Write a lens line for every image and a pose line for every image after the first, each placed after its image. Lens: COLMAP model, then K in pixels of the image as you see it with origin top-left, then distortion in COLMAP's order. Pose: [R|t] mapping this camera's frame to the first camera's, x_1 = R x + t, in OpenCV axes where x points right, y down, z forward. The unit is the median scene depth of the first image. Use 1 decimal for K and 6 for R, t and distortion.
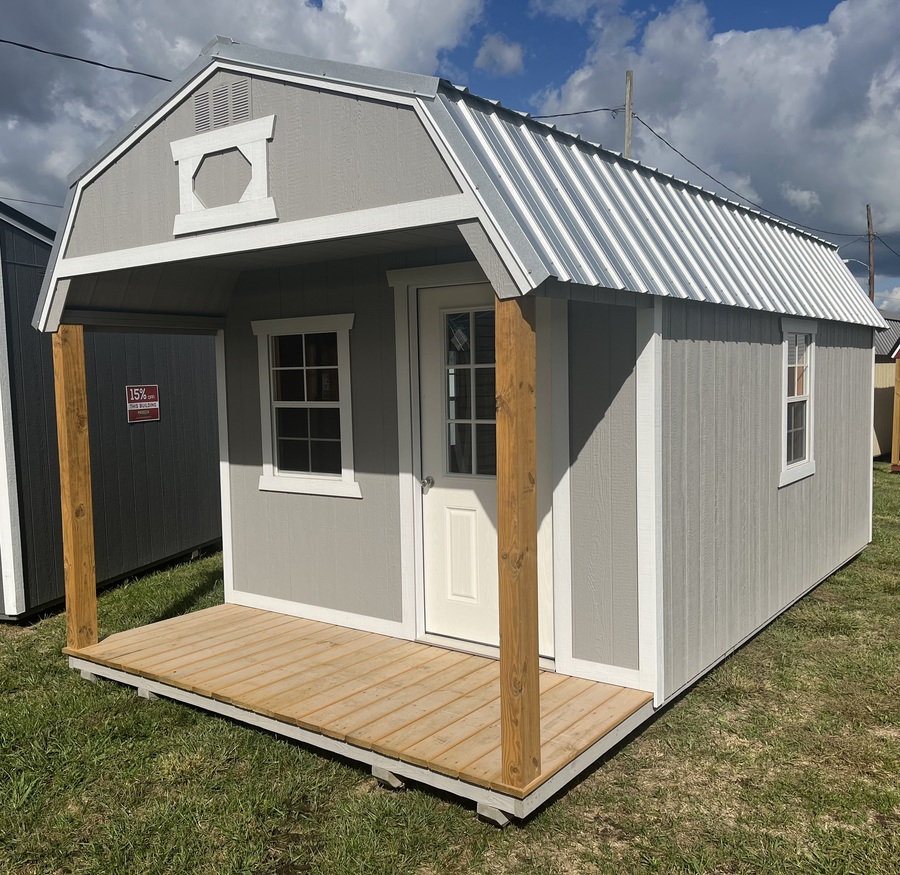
lens RADIAL K [[864.9, 0, 450.0], [0, 864.9, 437.5], [0, 0, 1]] dist [0.069910, -0.007194]
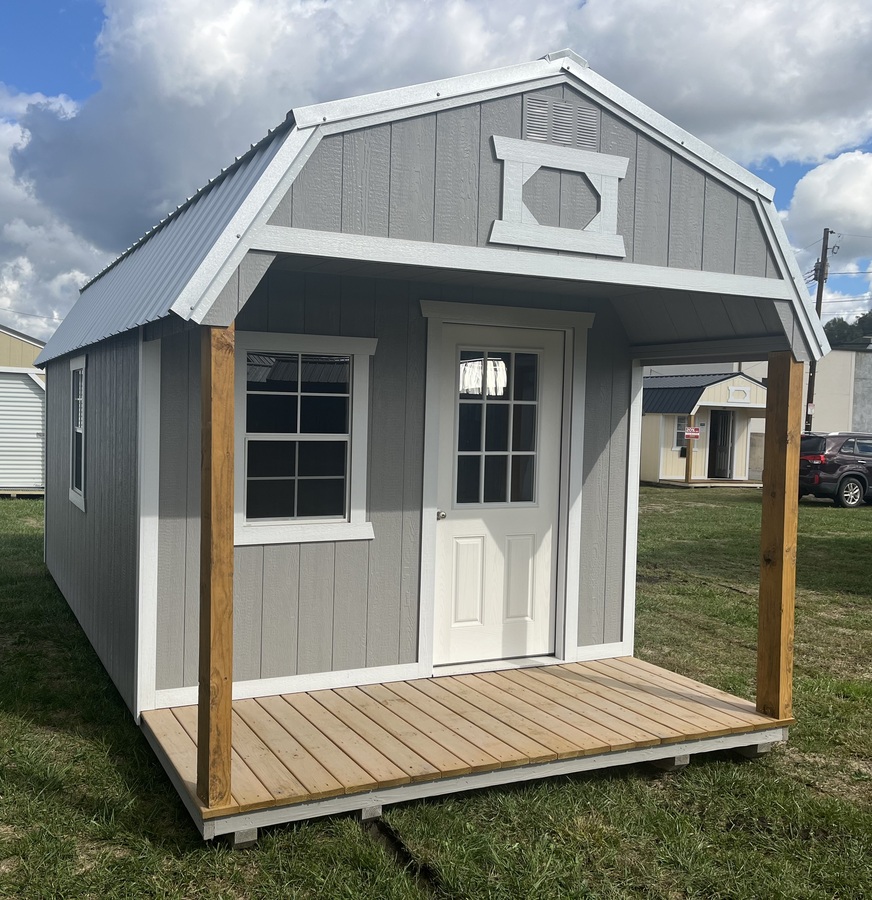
lens RADIAL K [[864.9, 0, 402.0], [0, 864.9, 455.2], [0, 0, 1]] dist [0.069910, -0.007194]
pose [[0.493174, -0.015185, 0.869798, -0.940702], [0.029649, 0.999560, 0.000639, -0.019968], [-0.869425, 0.025474, 0.493407, 0.554617]]
